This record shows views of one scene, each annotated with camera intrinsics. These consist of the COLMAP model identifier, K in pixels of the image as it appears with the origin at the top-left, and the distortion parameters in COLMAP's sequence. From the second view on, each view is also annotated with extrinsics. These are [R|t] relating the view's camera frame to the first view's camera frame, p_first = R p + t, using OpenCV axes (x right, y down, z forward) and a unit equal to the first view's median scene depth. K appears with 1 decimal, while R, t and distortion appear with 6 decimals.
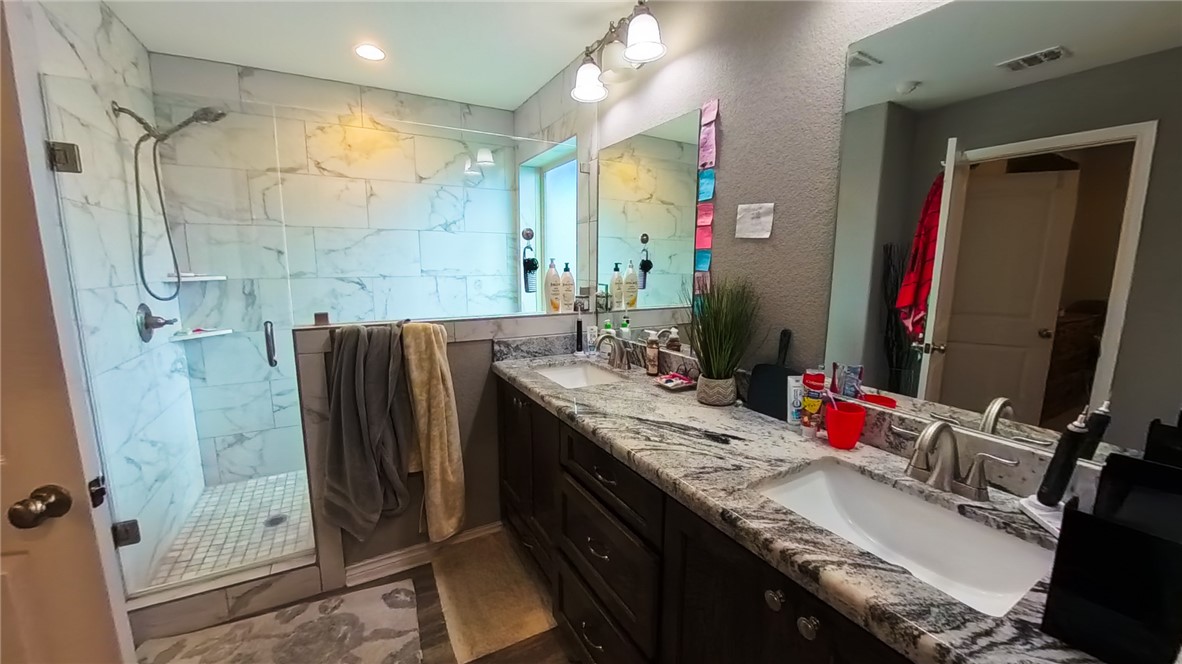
lens RADIAL K [[444.0, 0, 591.4], [0, 444.0, 332.3], [0, 0, 1]] dist [-0.030002, 0.002893]
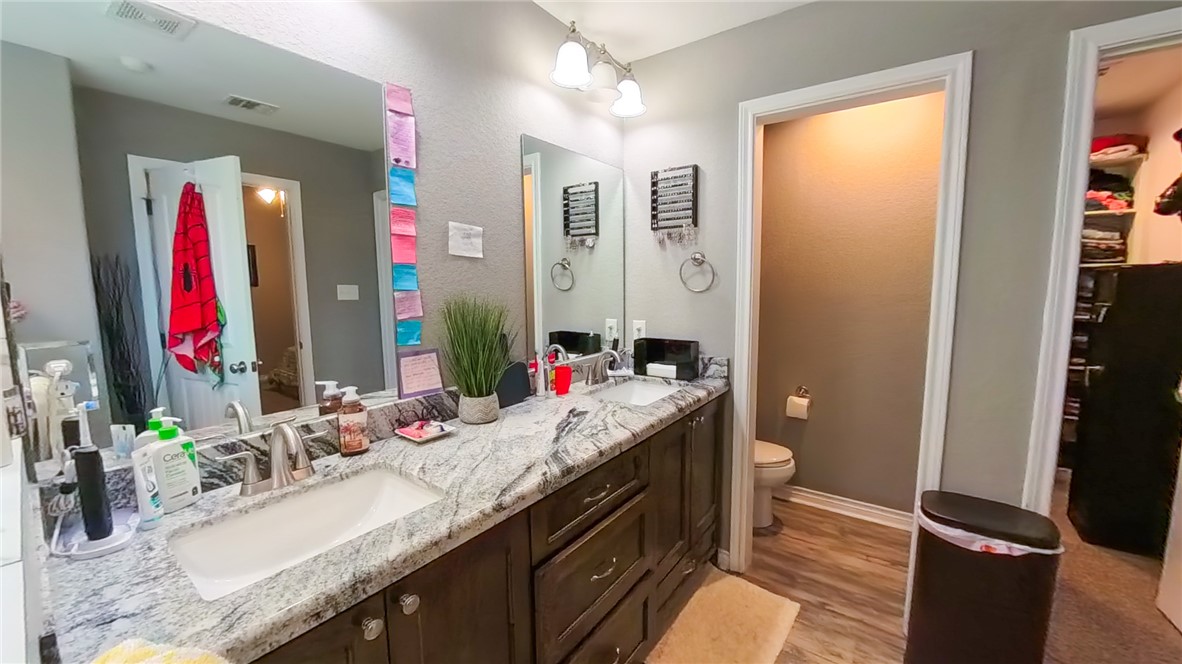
lens RADIAL K [[444.0, 0, 592.7], [0, 444.0, 329.2], [0, 0, 1]] dist [-0.030002, 0.002893]
pose [[-0.408363, -0.099730, 0.907355, -0.561366], [0.143682, 0.974600, 0.171786, -0.139367], [-0.901440, 0.200522, -0.383661, 0.893533]]
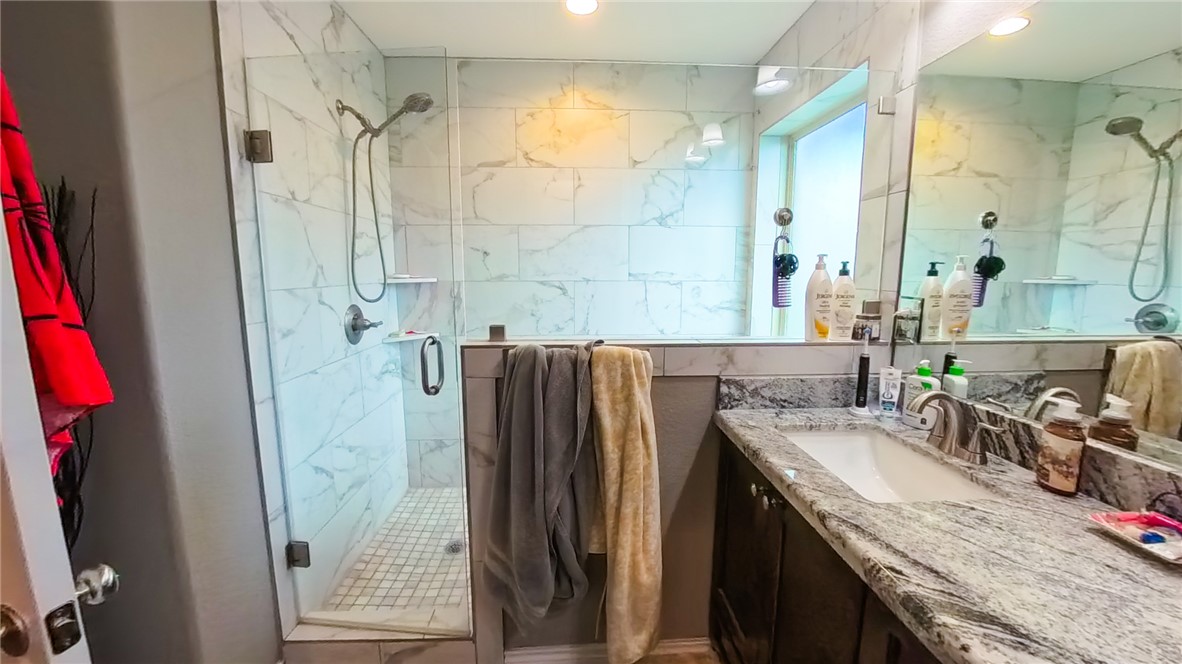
lens RADIAL K [[444.0, 0, 589.1], [0, 444.0, 326.3], [0, 0, 1]] dist [-0.030002, 0.002893]
pose [[0.892481, 0.054402, -0.447792, -0.114181], [-0.066494, 0.997723, -0.011314, -0.042012], [0.446157, 0.039873, 0.894066, 0.349544]]
